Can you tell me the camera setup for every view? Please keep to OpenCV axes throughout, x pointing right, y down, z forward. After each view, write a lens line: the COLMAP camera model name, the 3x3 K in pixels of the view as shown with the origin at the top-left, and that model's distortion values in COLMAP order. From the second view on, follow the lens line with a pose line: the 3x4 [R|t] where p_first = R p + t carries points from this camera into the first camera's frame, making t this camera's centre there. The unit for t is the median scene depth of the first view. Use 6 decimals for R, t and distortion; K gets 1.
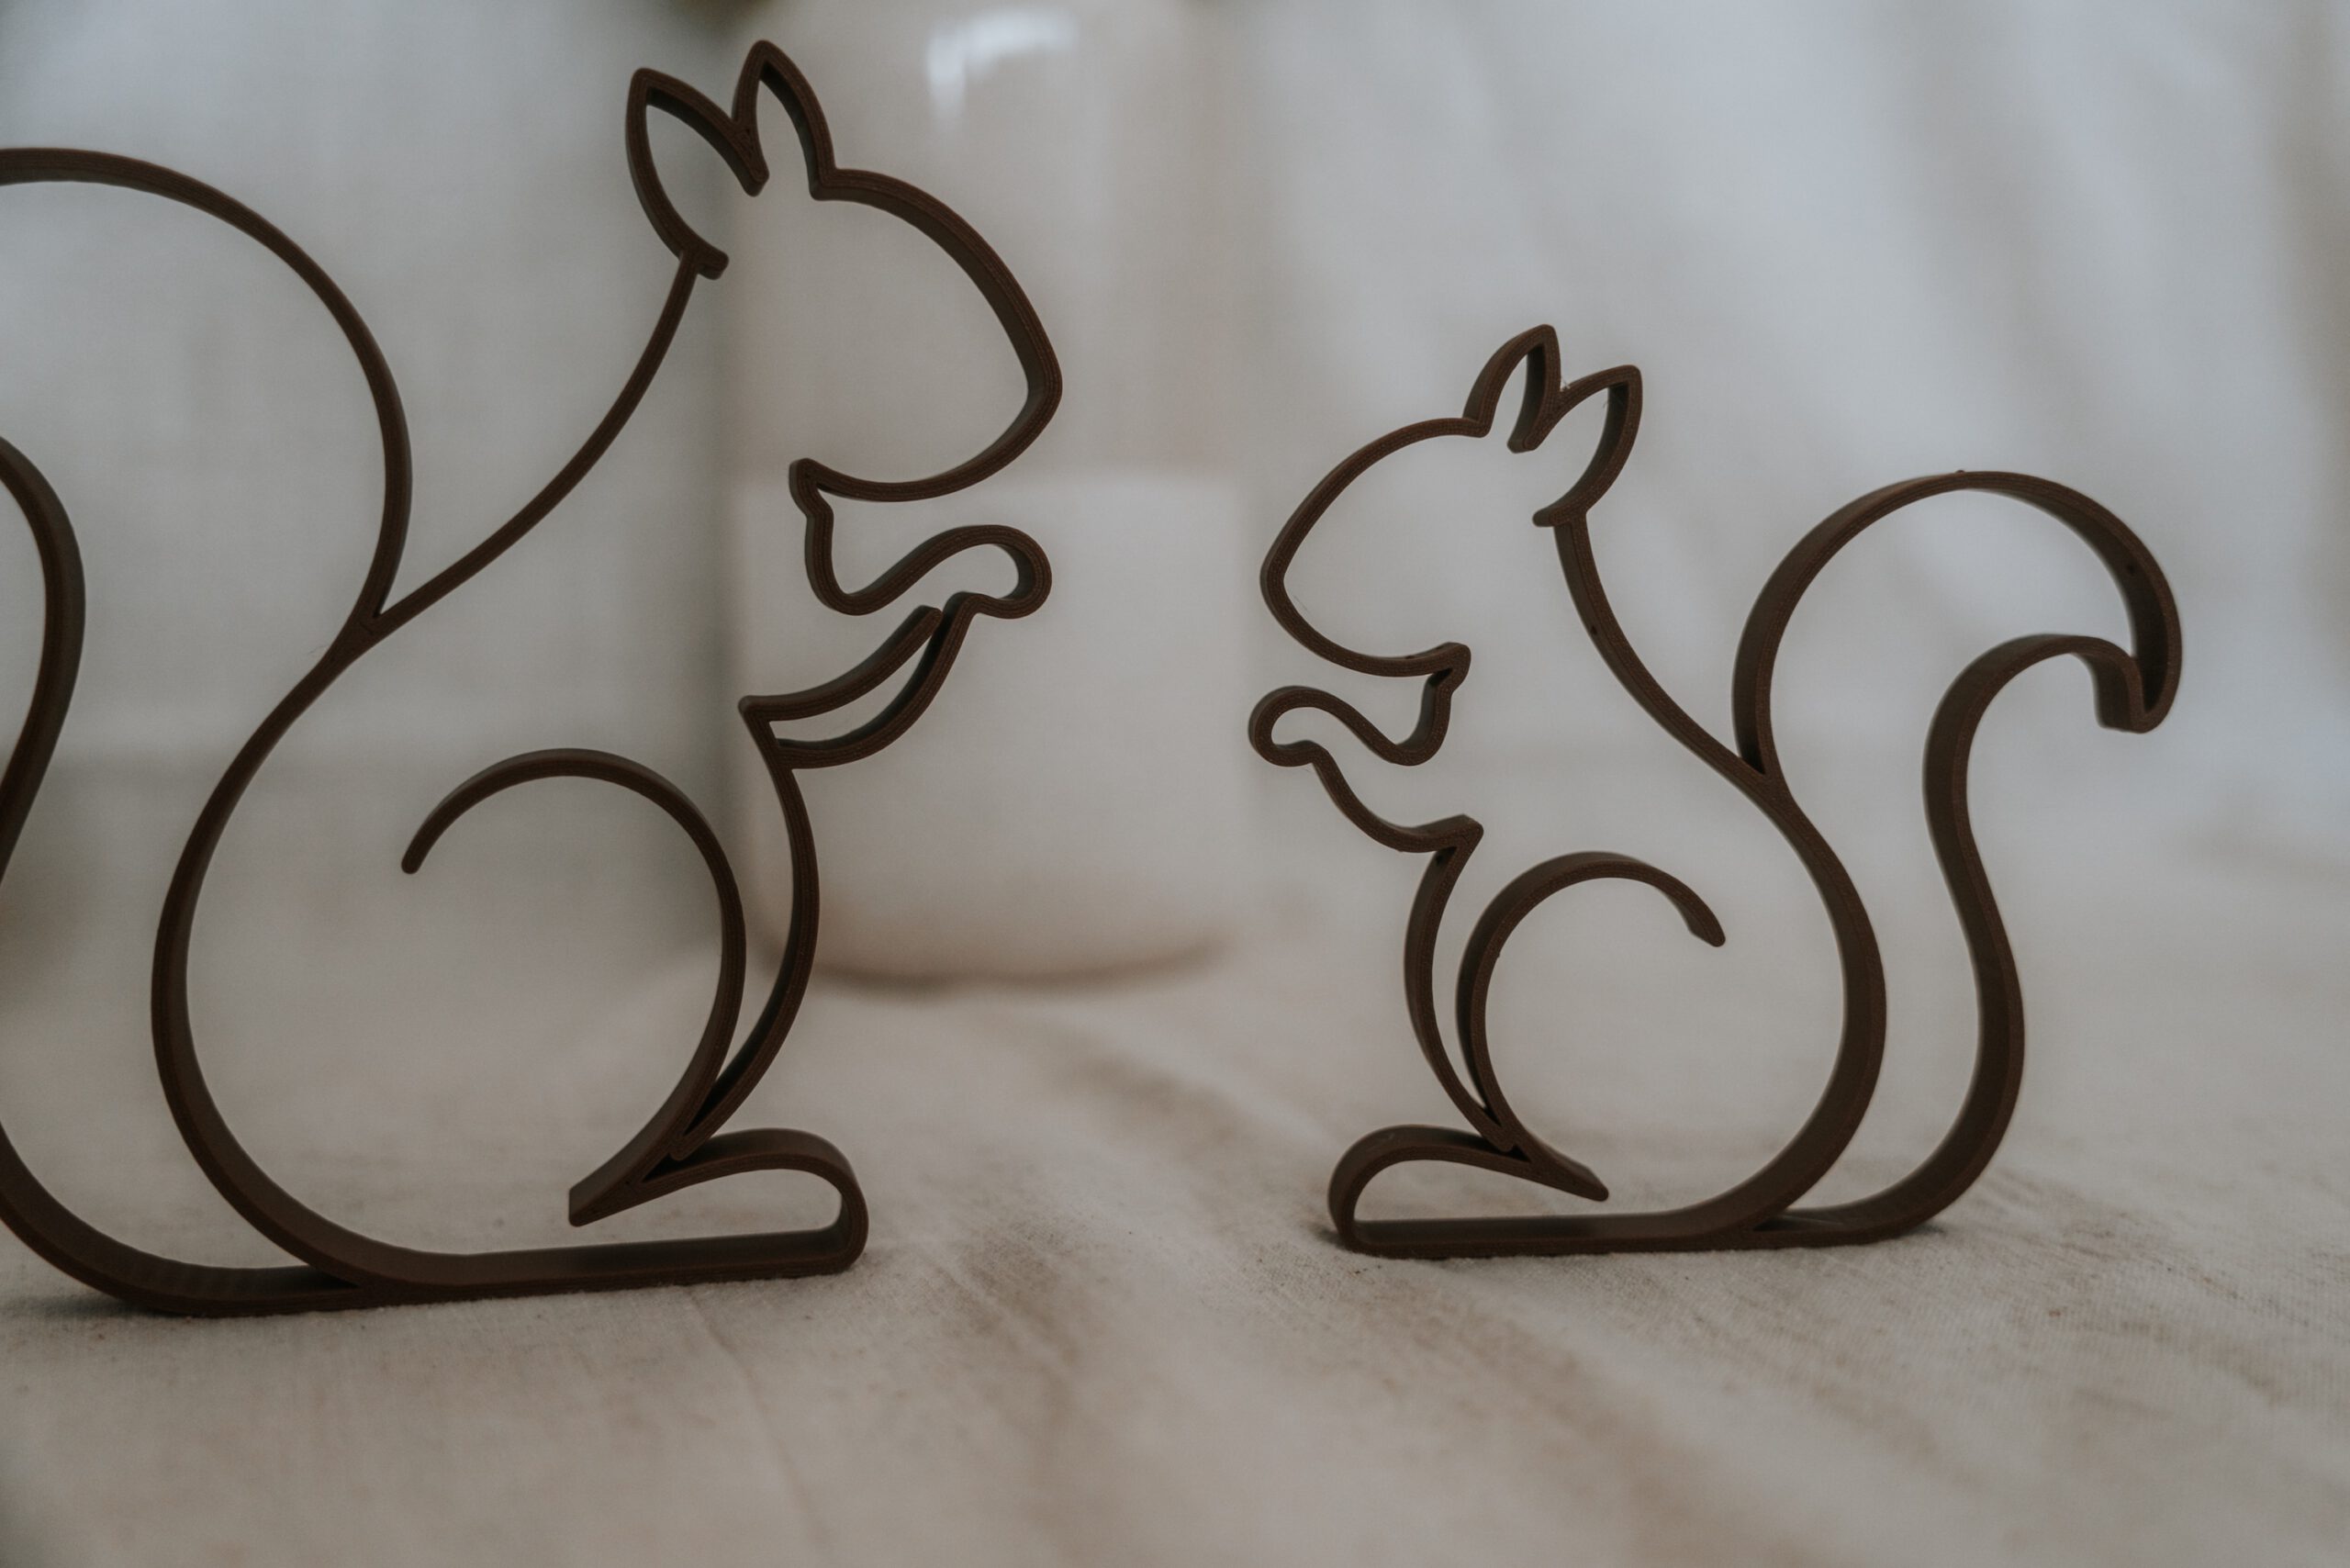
lens RADIAL K [[2589.9, 0, 1175.0], [0, 2589.9, 784.0], [0, 0, 1]] dist [0.002443, 0.009980]
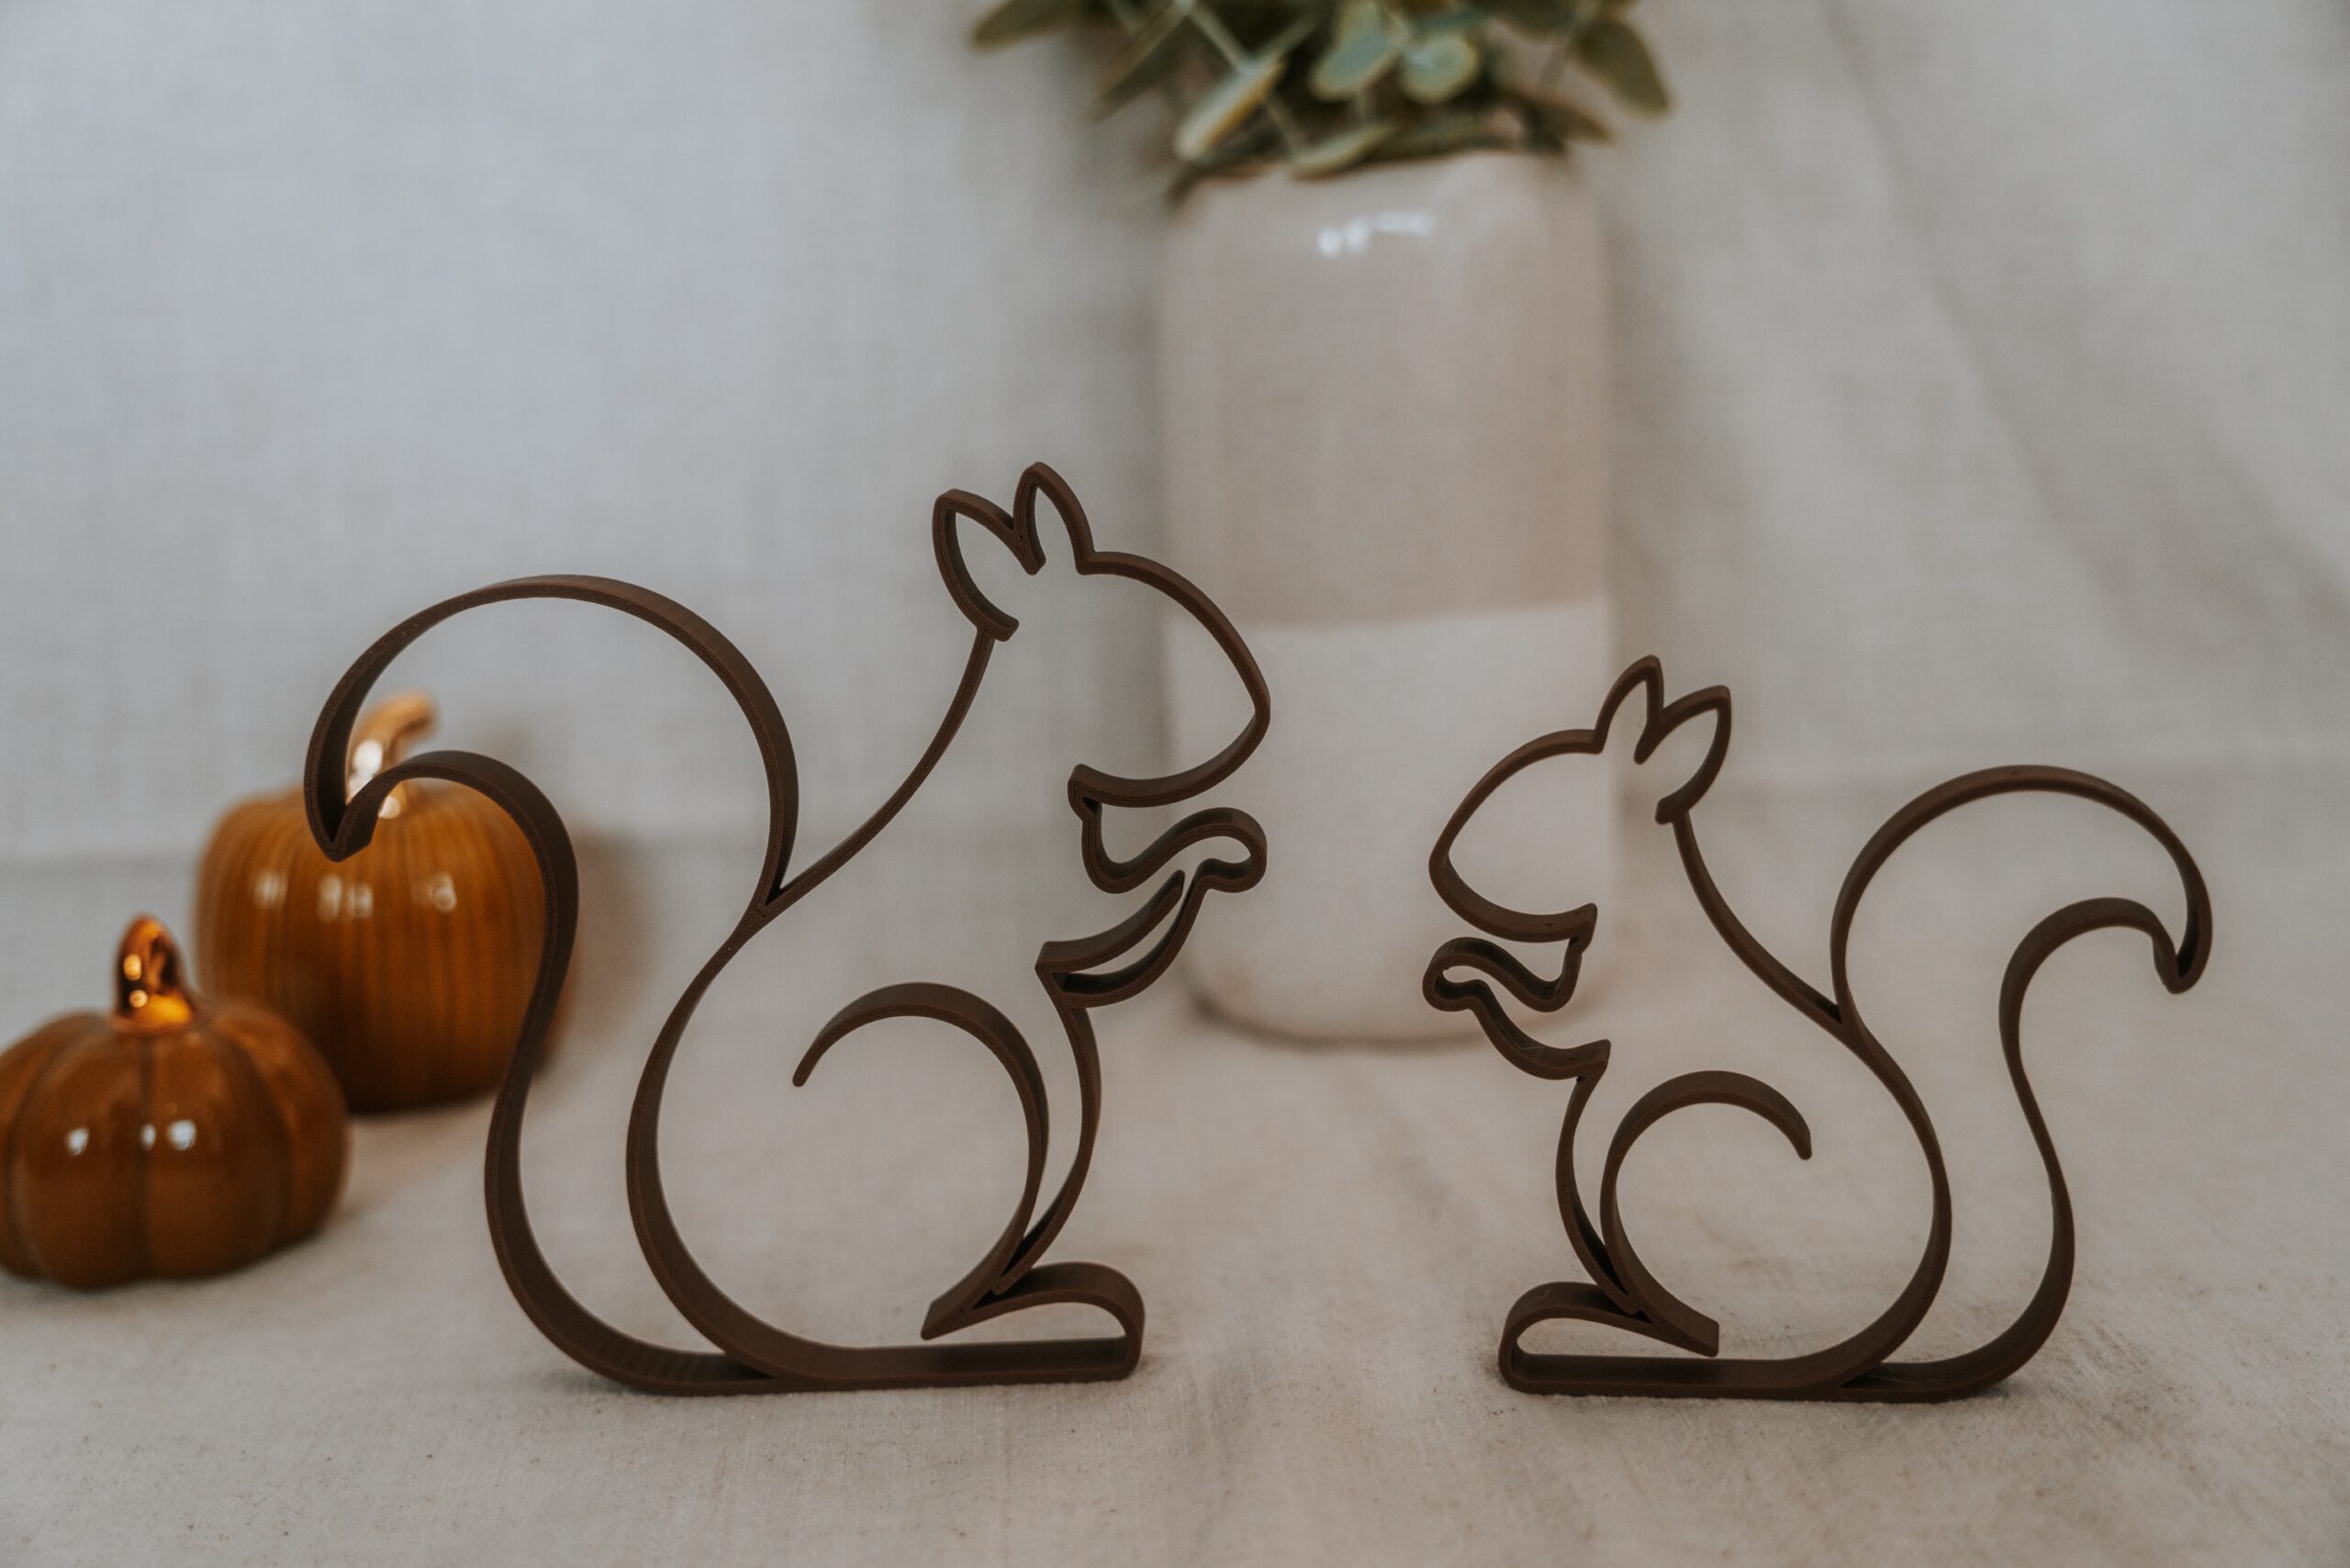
lens RADIAL K [[2535.5, 0, 1175.0], [0, 2535.5, 784.0], [0, 0, 1]] dist [0.001516, -0.001053]
pose [[0.967116, -0.000065, -0.254335, 0.228588], [0.017552, 0.997633, 0.066488, -0.201935], [0.253729, -0.068765, 0.964828, -0.224035]]
